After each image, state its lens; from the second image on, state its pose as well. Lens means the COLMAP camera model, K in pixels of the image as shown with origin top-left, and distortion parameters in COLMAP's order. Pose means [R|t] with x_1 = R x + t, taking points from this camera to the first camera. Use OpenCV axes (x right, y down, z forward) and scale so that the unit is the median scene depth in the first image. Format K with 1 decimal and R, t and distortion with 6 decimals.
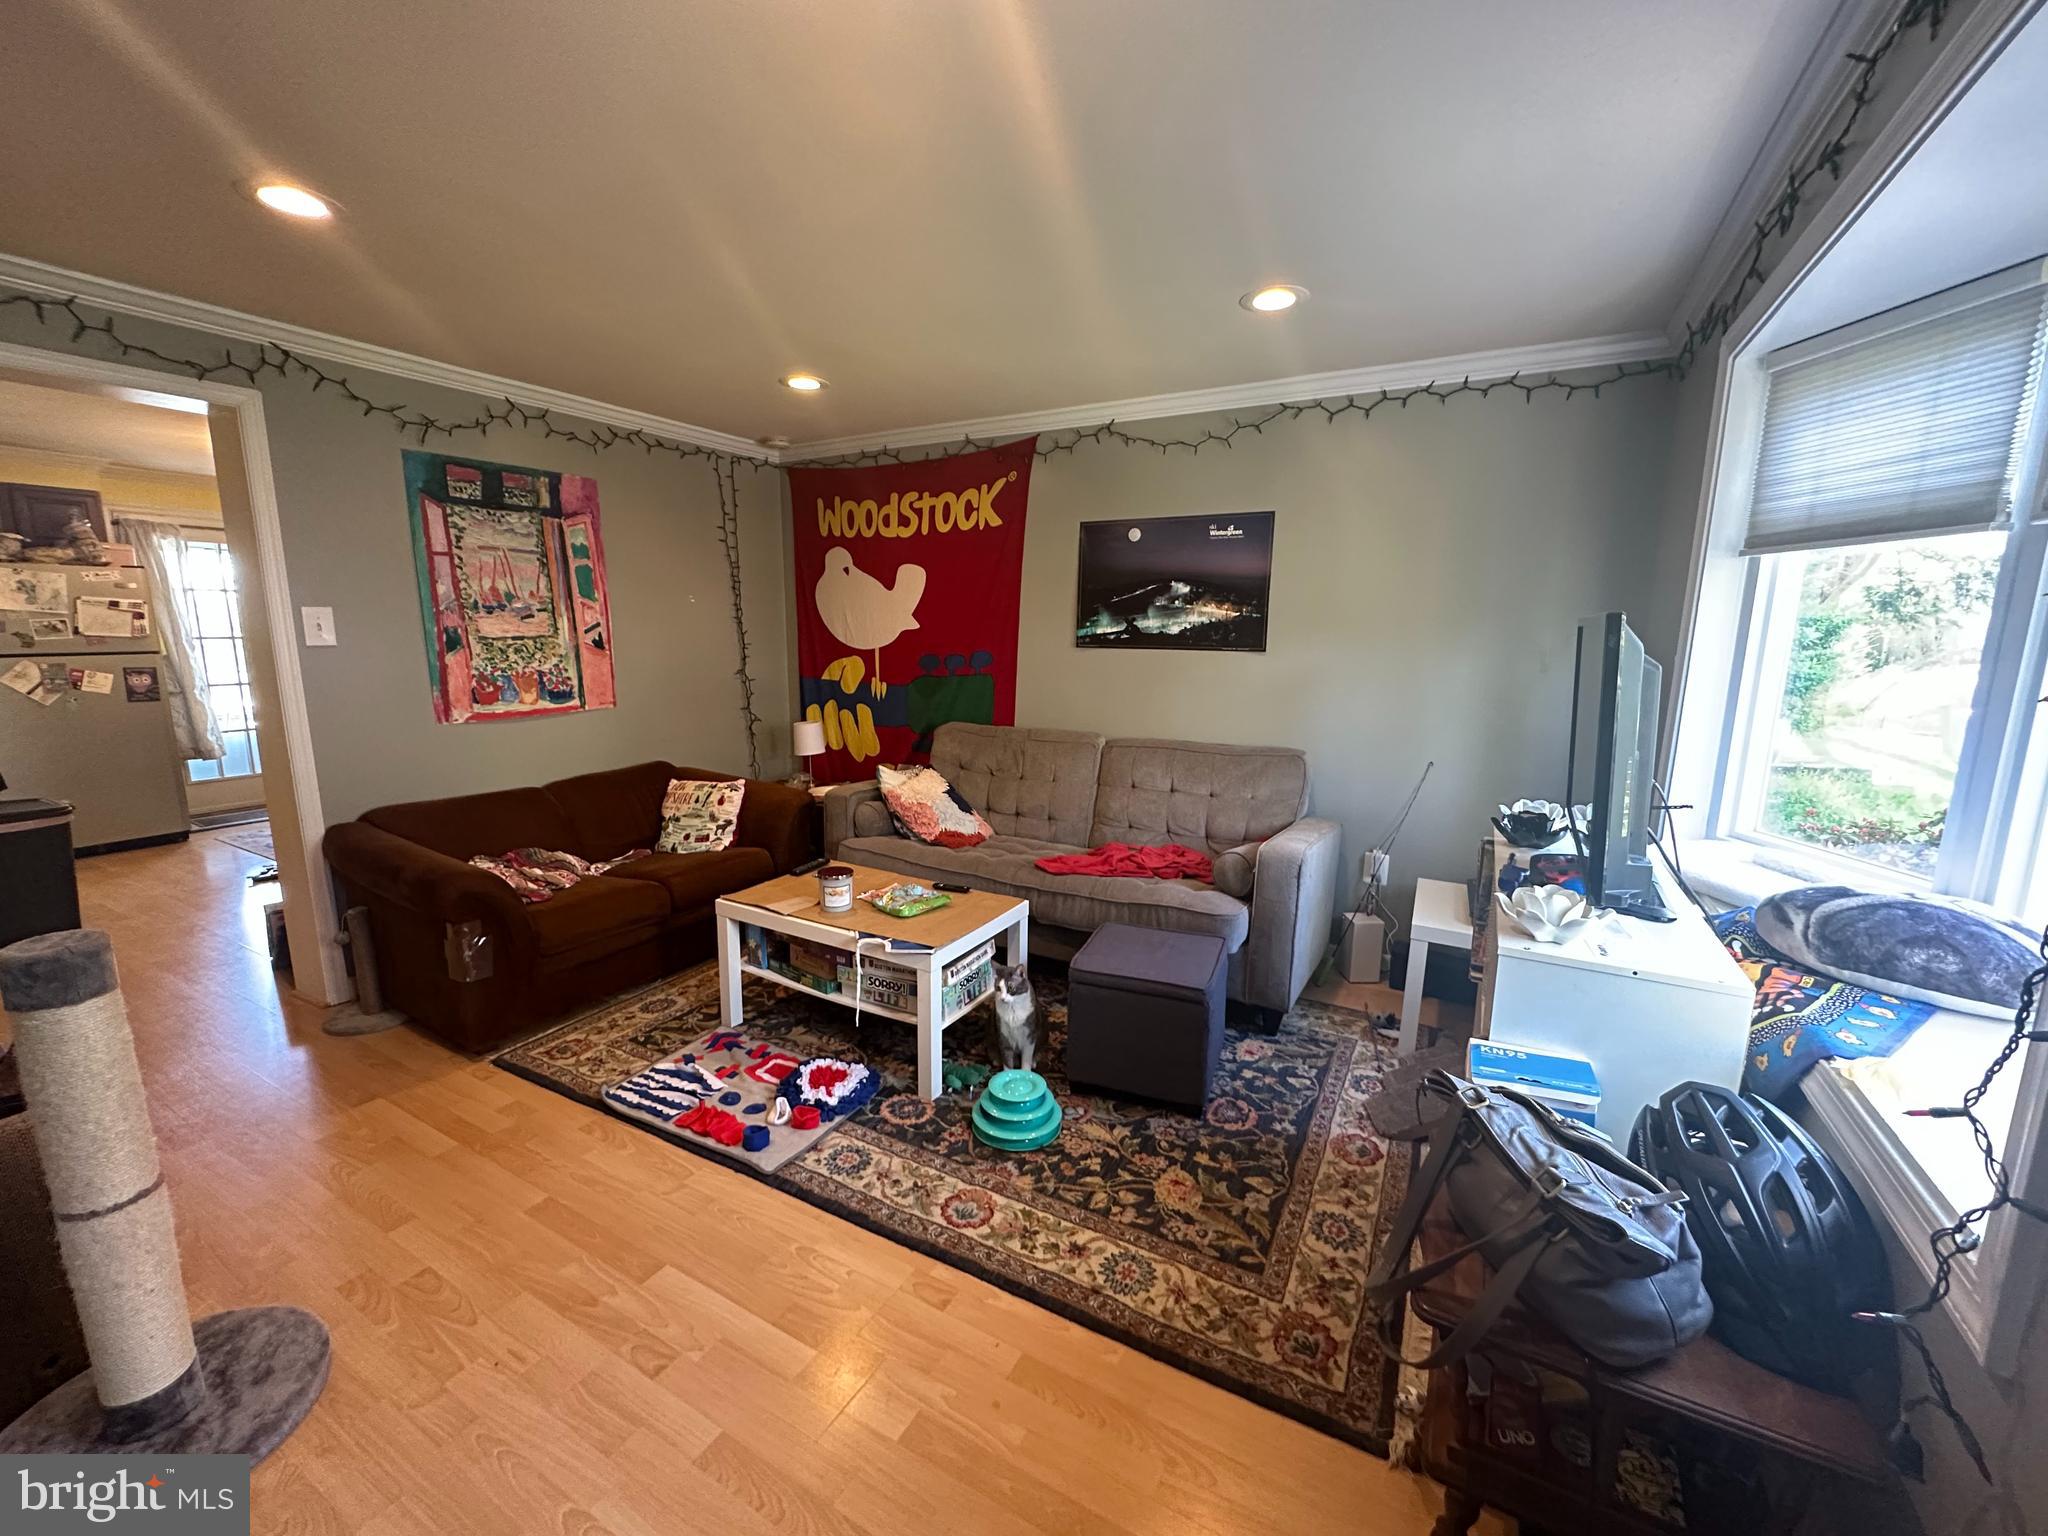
lens RADIAL K [[817.0, 0, 1027.8], [0, 817.0, 766.2], [0, 0, 1]] dist [-0.000958, -0.000015]
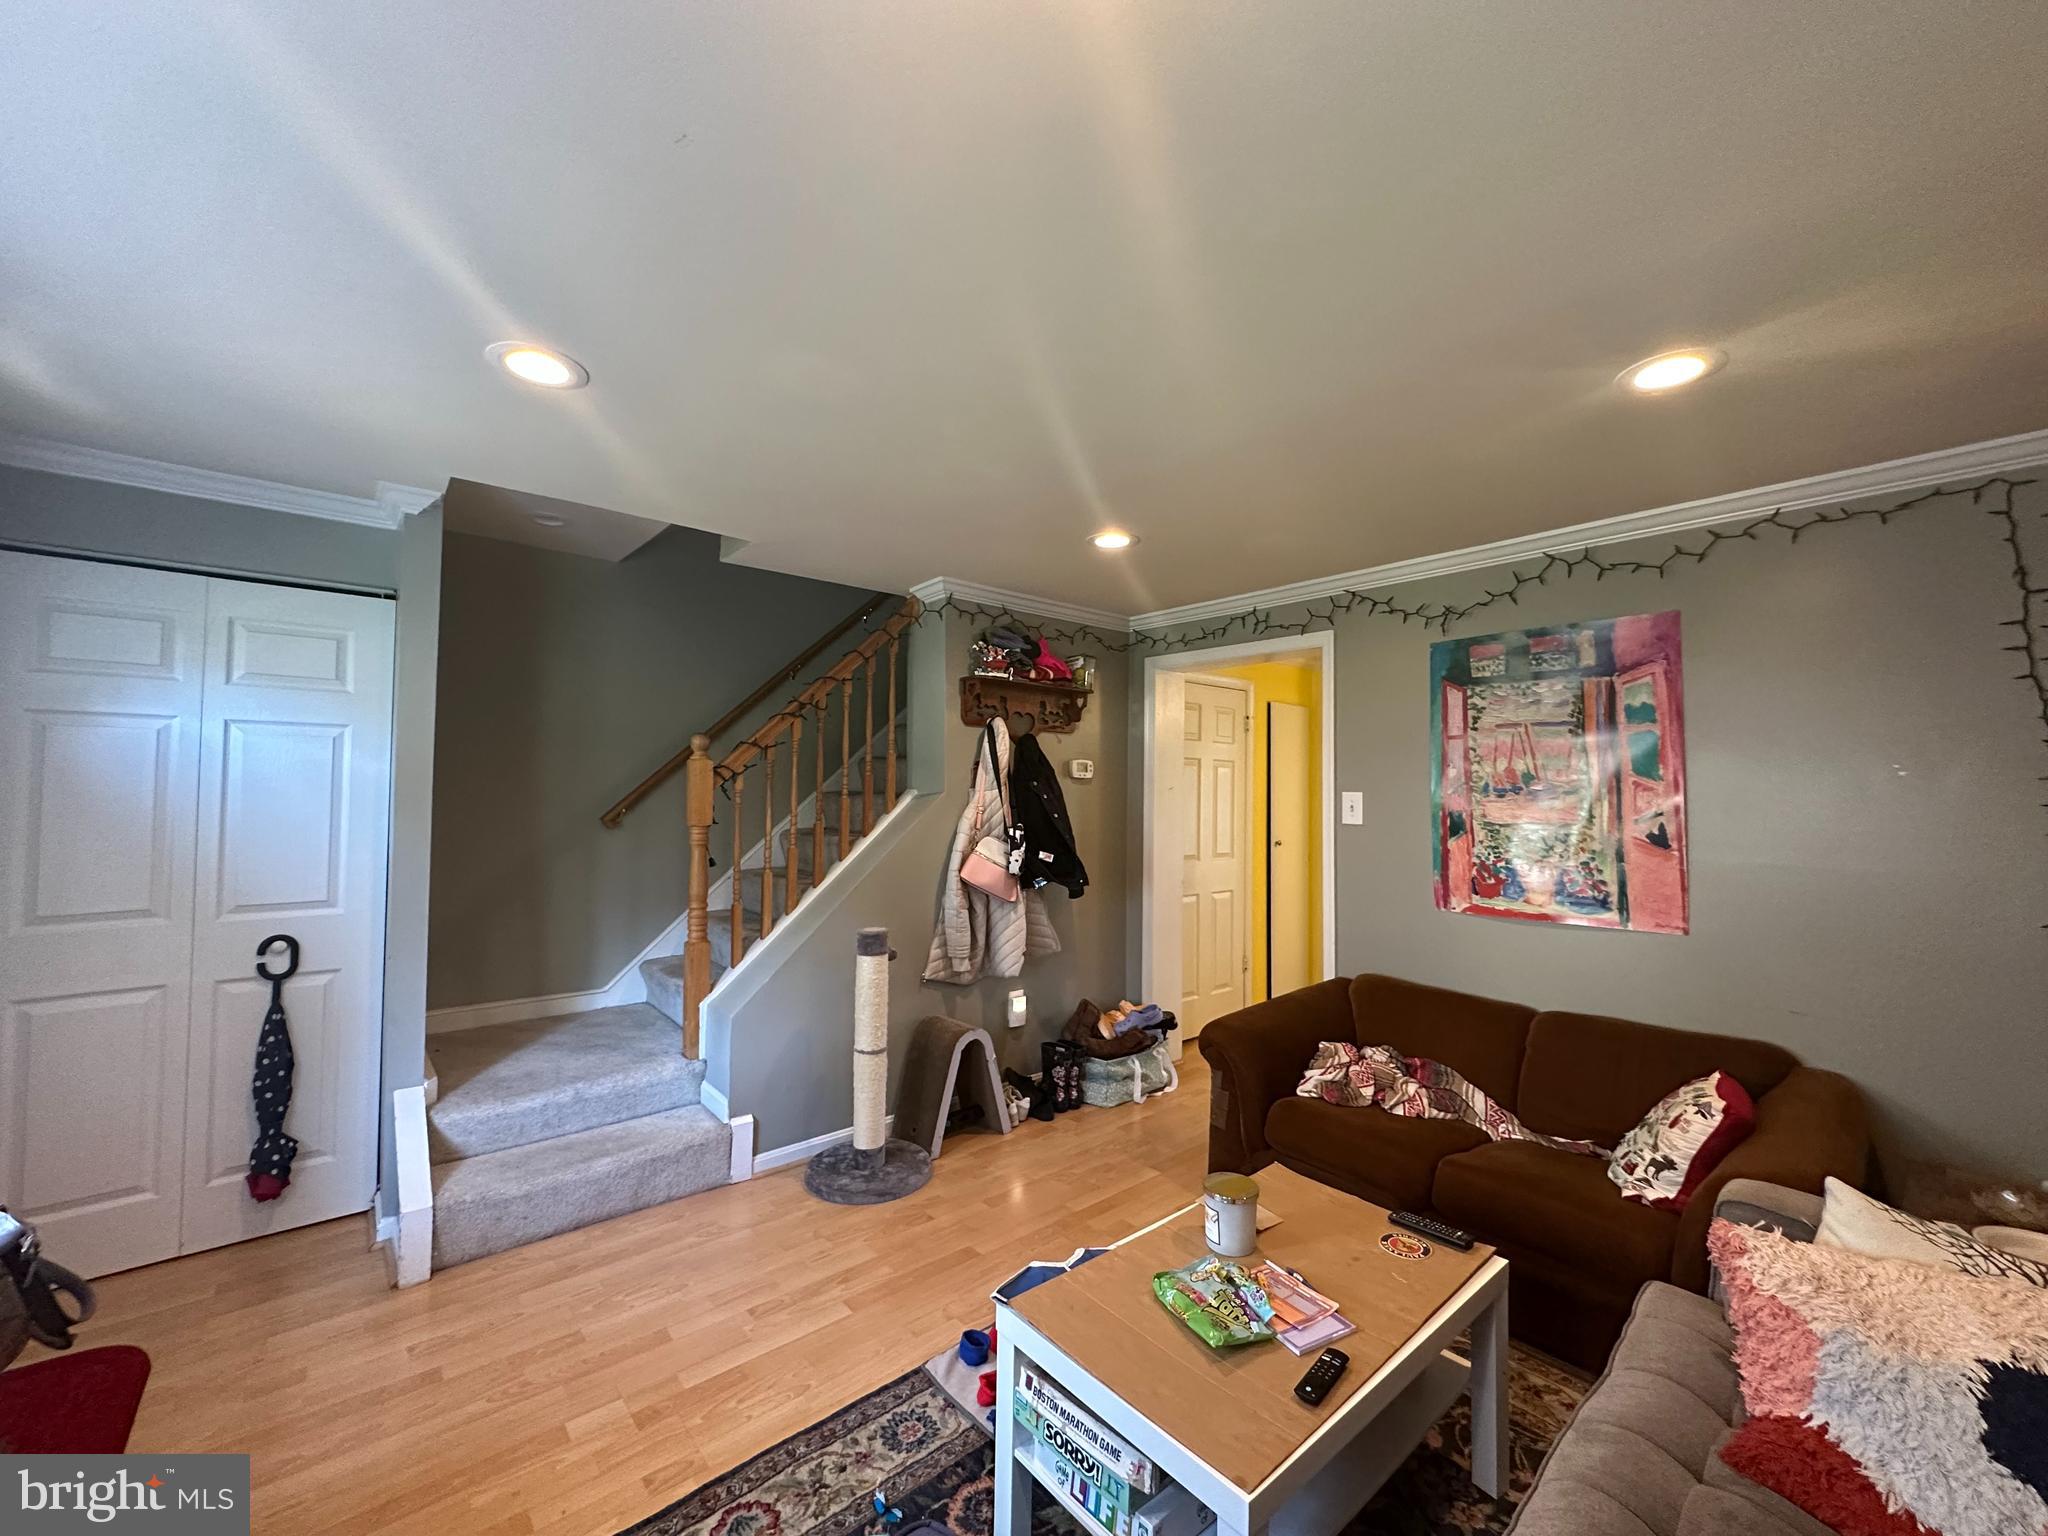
lens RADIAL K [[817.0, 0, 1020.7], [0, 817.0, 766.9], [0, 0, 1]] dist [-0.000958, -0.000015]
pose [[-0.340266, -0.037701, -0.939573, 0.370966], [-0.174459, 0.984380, 0.023681, -0.155038], [0.924004, 0.171975, -0.341528, 0.845185]]
